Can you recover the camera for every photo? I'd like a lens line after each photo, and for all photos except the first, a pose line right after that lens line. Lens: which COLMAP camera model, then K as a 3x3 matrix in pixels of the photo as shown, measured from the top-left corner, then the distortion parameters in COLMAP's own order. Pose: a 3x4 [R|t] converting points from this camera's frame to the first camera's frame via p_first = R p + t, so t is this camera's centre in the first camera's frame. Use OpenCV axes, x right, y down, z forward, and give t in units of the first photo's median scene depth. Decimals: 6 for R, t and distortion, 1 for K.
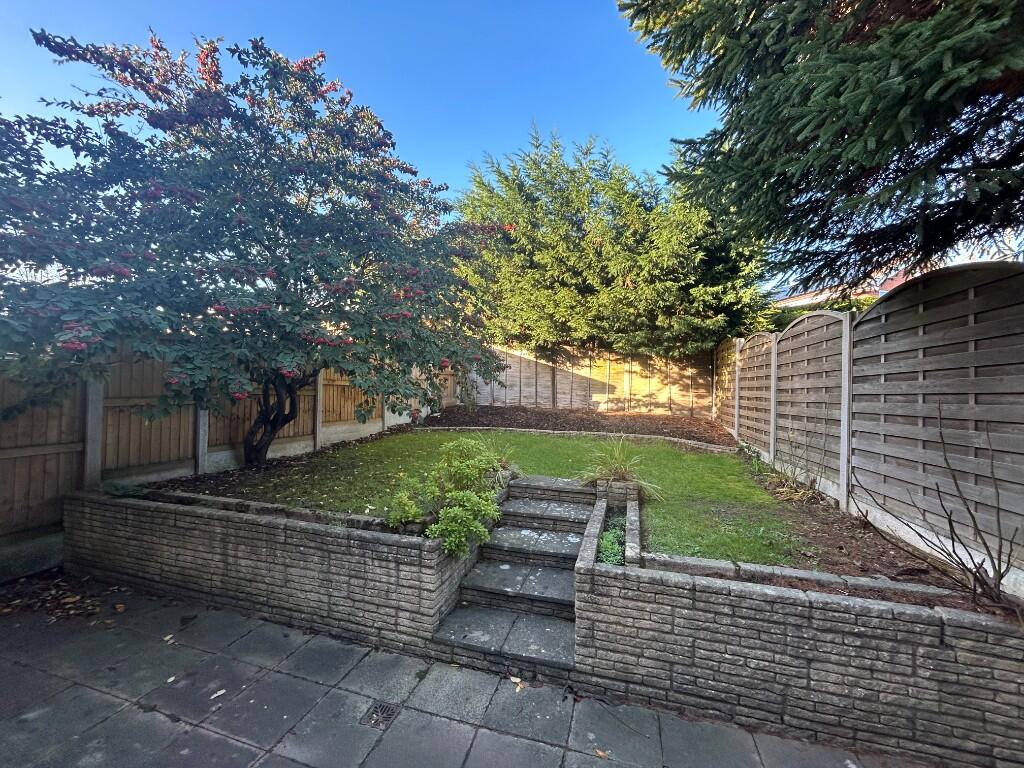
lens RADIAL K [[410.9, 0, 507.1], [0, 410.9, 386.6], [0, 0, 1]] dist [-0.002041, 0.000226]
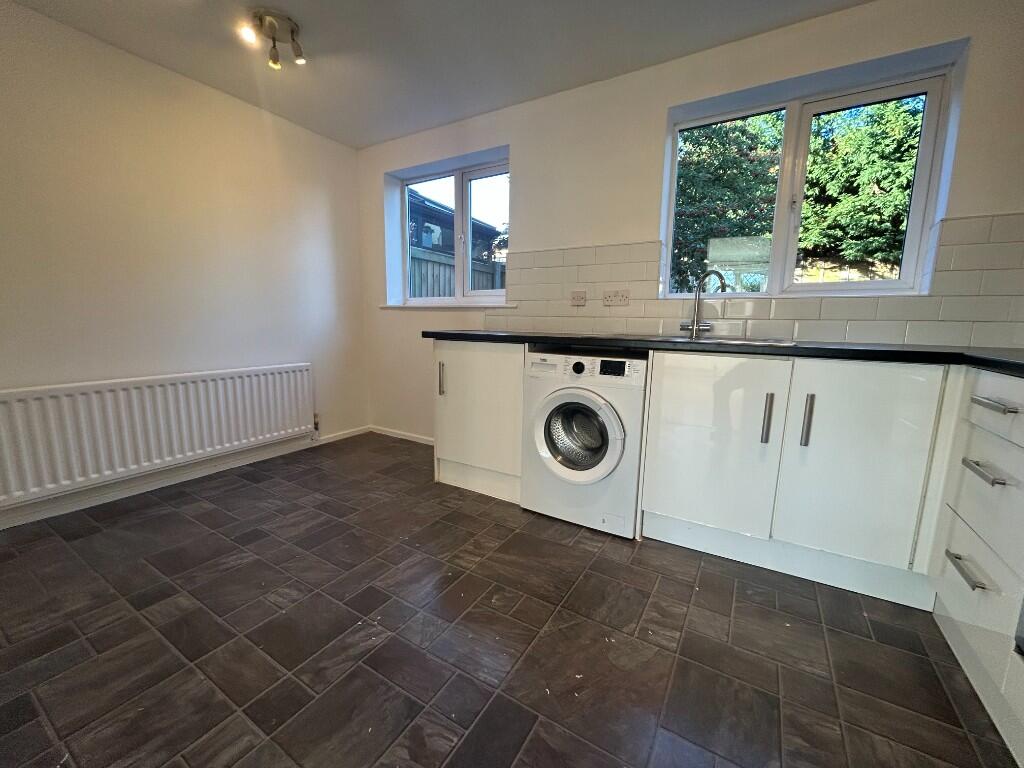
lens RADIAL K [[410.9, 0, 510.8], [0, 410.9, 388.6], [0, 0, 1]] dist [-0.002041, 0.000226]
pose [[0.968534, 0.032263, -0.246780, -0.358566], [0.012543, 0.983975, 0.177866, 0.057378], [0.248564, -0.175364, 0.952609, -0.360401]]
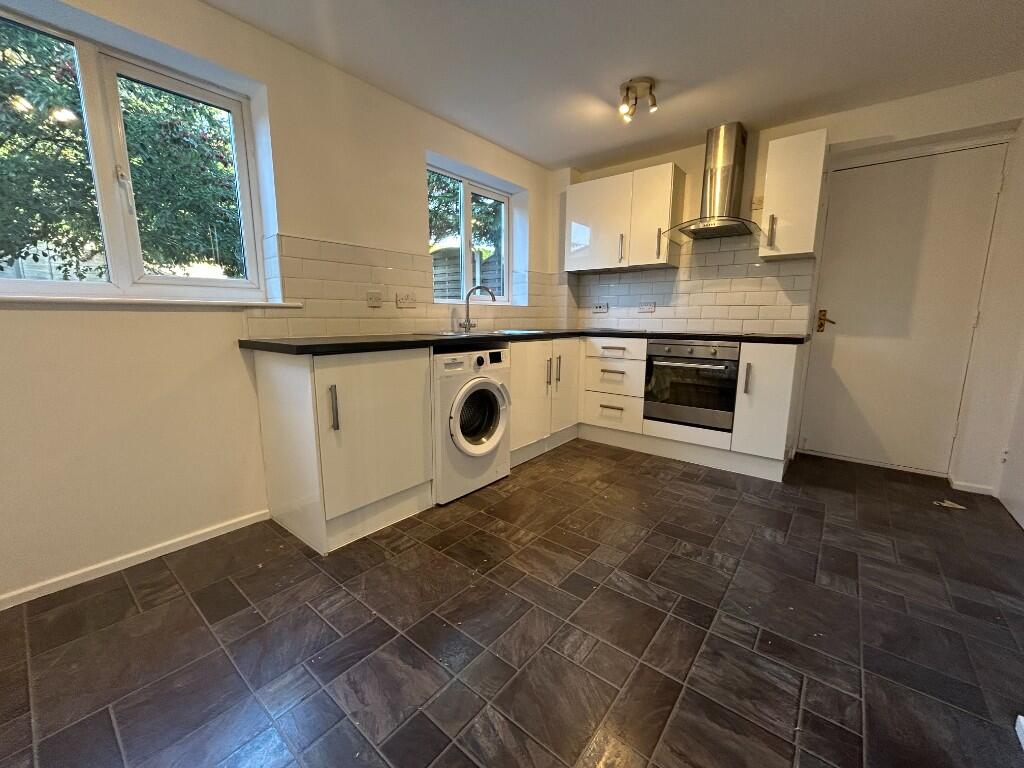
lens RADIAL K [[410.9, 0, 513.8], [0, 410.9, 382.2], [0, 0, 1]] dist [-0.002041, 0.000226]
pose [[0.379092, -0.169492, 0.909704, -0.660010], [-0.014060, 0.981914, 0.188805, 0.046616], [-0.925252, -0.084365, 0.369853, -0.247225]]
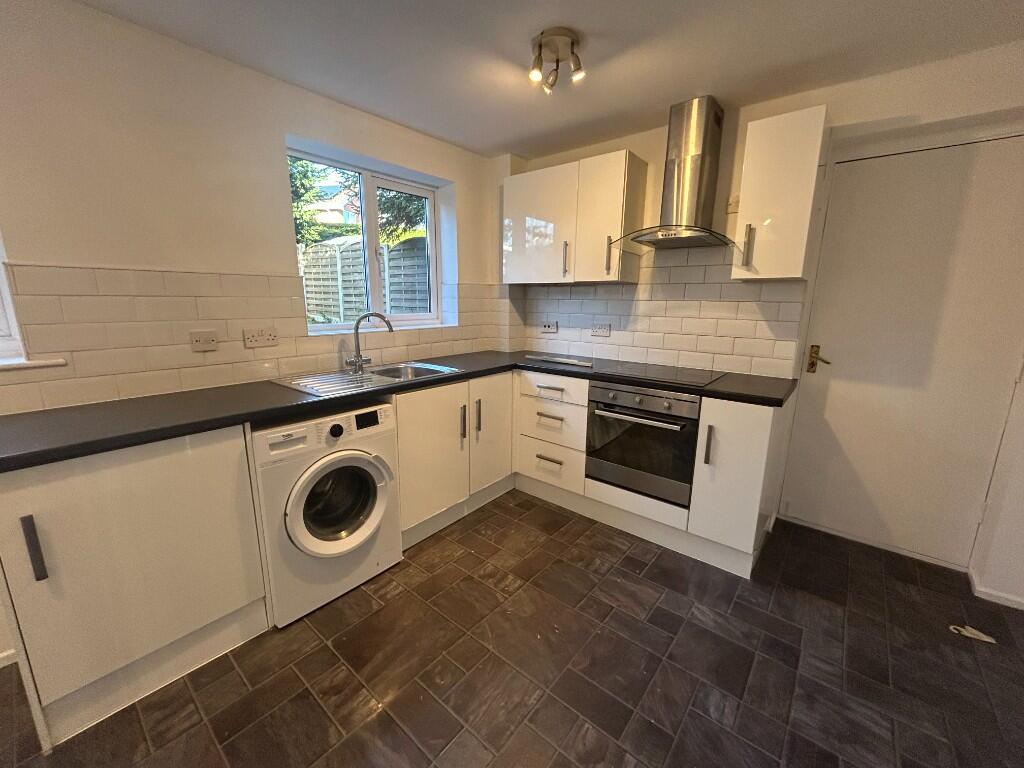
lens RADIAL K [[410.9, 0, 513.4], [0, 410.9, 382.4], [0, 0, 1]] dist [-0.002041, 0.000226]
pose [[0.386841, -0.206011, 0.898840, -0.544151], [-0.019314, 0.972702, 0.231252, 0.008968], [-0.921944, -0.106818, 0.372303, -0.279849]]
